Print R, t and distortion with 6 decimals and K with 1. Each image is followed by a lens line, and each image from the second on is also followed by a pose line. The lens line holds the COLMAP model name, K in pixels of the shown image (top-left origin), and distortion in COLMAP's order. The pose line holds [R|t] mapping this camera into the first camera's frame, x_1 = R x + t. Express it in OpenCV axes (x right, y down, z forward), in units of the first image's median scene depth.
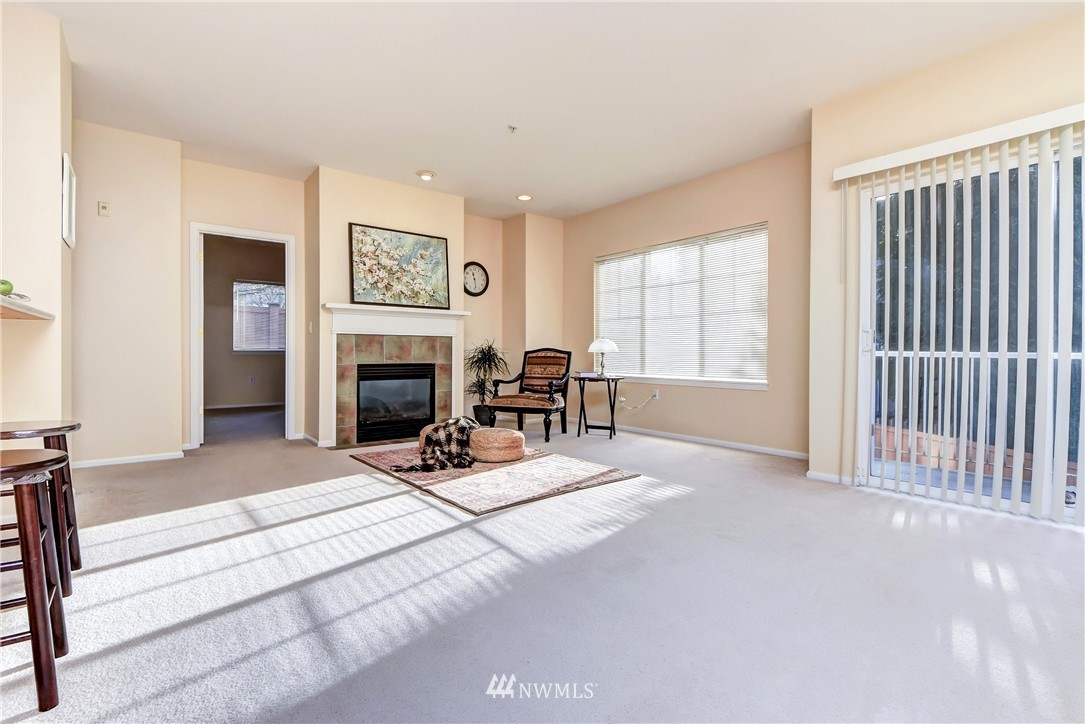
lens RADIAL K [[502.0, 0, 544.3], [0, 502.0, 354.7], [0, 0, 1]] dist [0.001650, -0.000211]
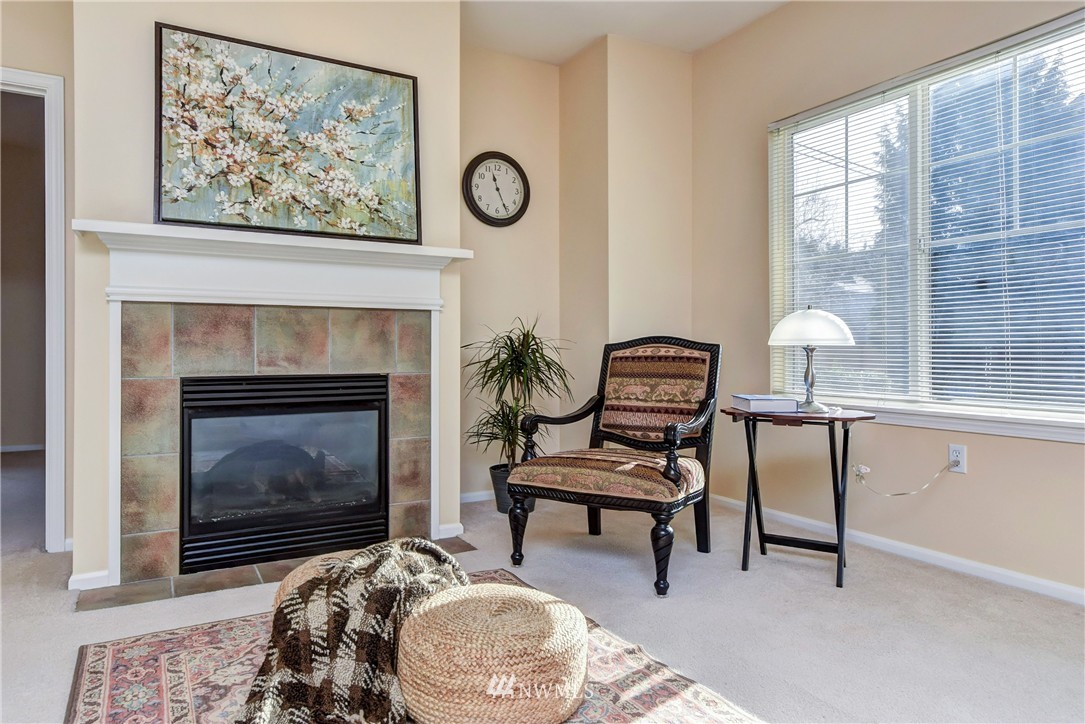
lens RADIAL K [[677.9, 0, 544.0], [0, 677.9, 348.6], [0, 0, 1]] dist [-0.004456, -0.000588]
pose [[0.988235, -0.003692, -0.152900, -0.002226], [0.002913, 0.999982, -0.005320, -0.000481], [0.152917, 0.004812, 0.988227, 0.474675]]
